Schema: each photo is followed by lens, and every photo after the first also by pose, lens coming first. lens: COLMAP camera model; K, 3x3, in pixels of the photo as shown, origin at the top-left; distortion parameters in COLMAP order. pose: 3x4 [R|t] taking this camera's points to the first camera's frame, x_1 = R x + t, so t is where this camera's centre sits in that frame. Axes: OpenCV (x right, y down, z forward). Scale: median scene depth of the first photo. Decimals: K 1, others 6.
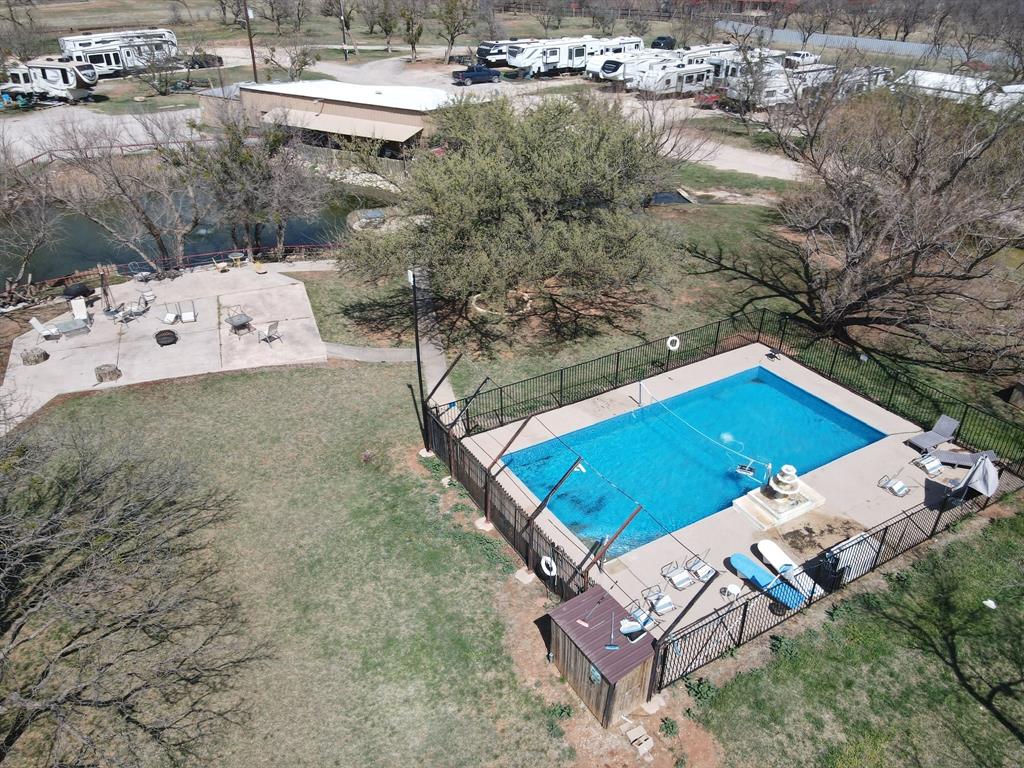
lens RADIAL K [[761.3, 0, 512.0], [0, 761.3, 384.0], [0, 0, 1]] dist [0.000815, -0.003344]
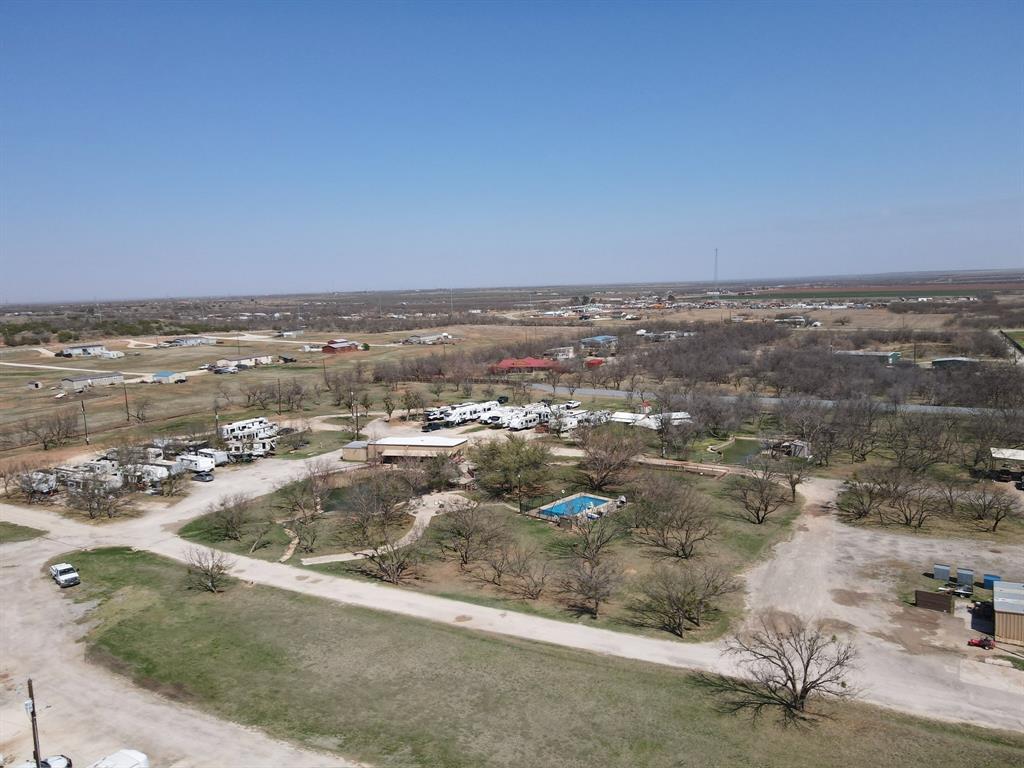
lens RADIAL K [[761.3, 0, 512.0], [0, 761.3, 384.0], [0, 0, 1]] dist [0.000815, -0.003344]
pose [[0.962269, -0.073966, 0.261855, -0.434977], [0.168919, 0.916836, -0.361769, 0.338061], [-0.213320, 0.392352, 0.894737, -1.151629]]
